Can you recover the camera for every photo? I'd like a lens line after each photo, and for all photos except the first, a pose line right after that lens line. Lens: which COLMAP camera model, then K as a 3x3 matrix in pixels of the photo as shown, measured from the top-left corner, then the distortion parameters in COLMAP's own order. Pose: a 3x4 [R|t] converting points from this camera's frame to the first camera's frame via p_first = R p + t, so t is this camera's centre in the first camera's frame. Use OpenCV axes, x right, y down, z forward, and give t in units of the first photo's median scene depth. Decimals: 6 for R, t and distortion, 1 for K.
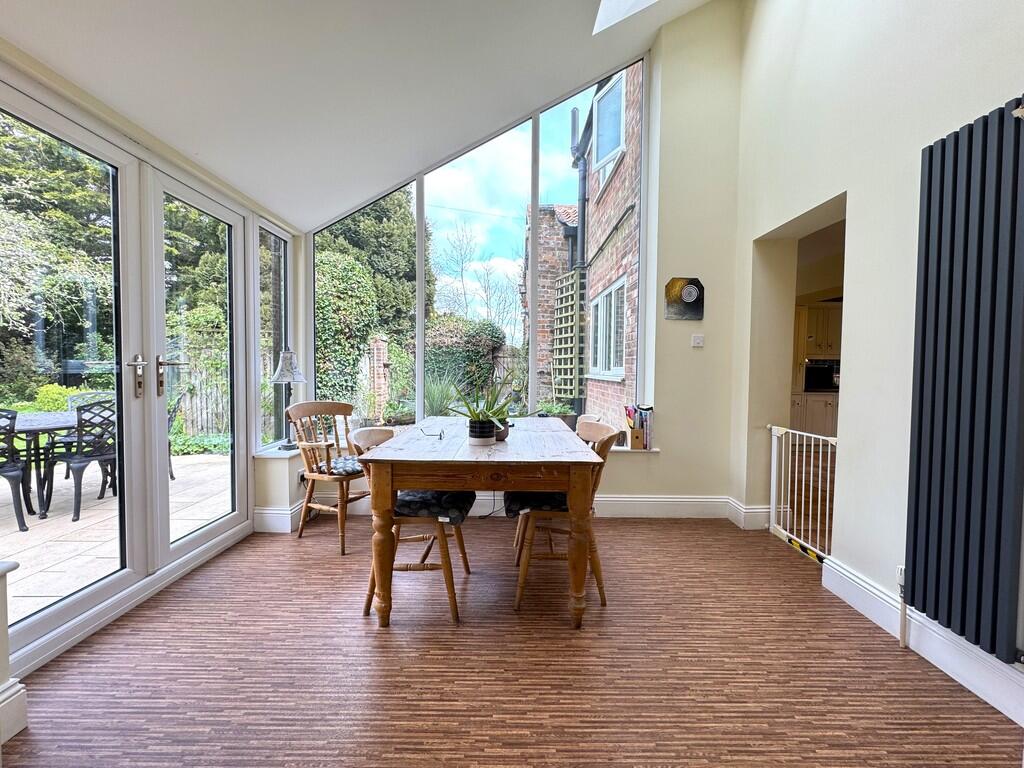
lens RADIAL K [[407.0, 0, 512.9], [0, 407.0, 383.3], [0, 0, 1]] dist [-0.000498, 0.000015]
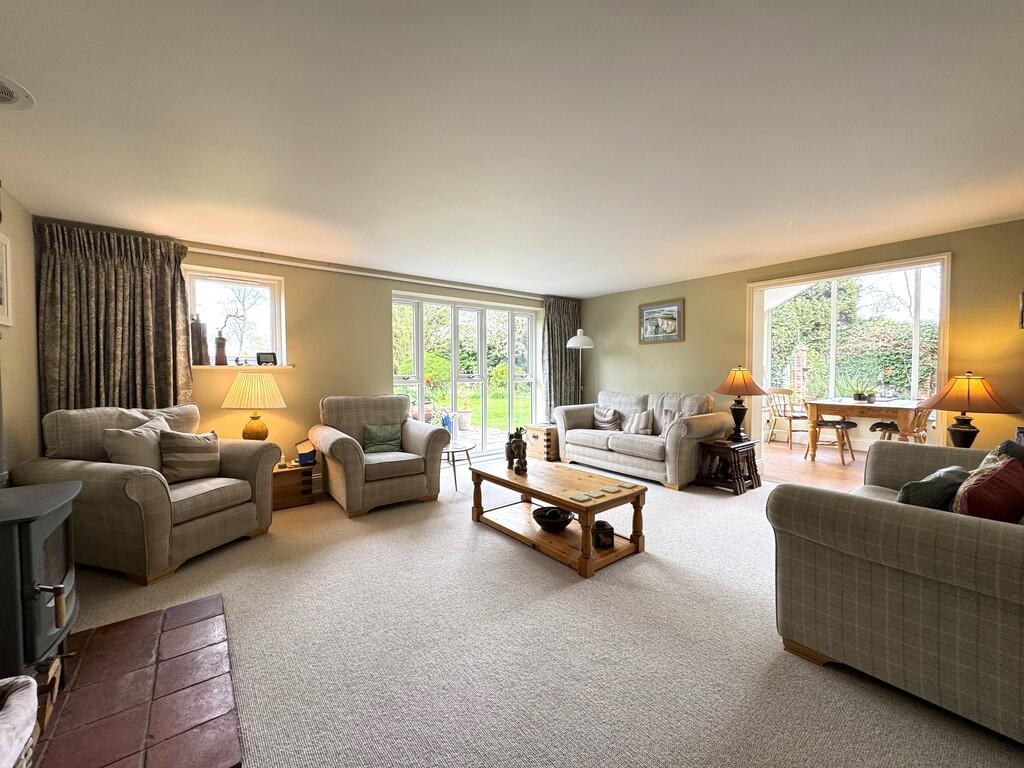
lens RADIAL K [[407.0, 0, 512.7], [0, 407.0, 382.0], [0, 0, 1]] dist [-0.000498, 0.000015]
pose [[0.615121, 0.017542, -0.788238, 0.192497], [-0.023306, 0.999720, 0.004061, 0.016620], [0.788089, 0.015873, 0.615357, -0.738237]]
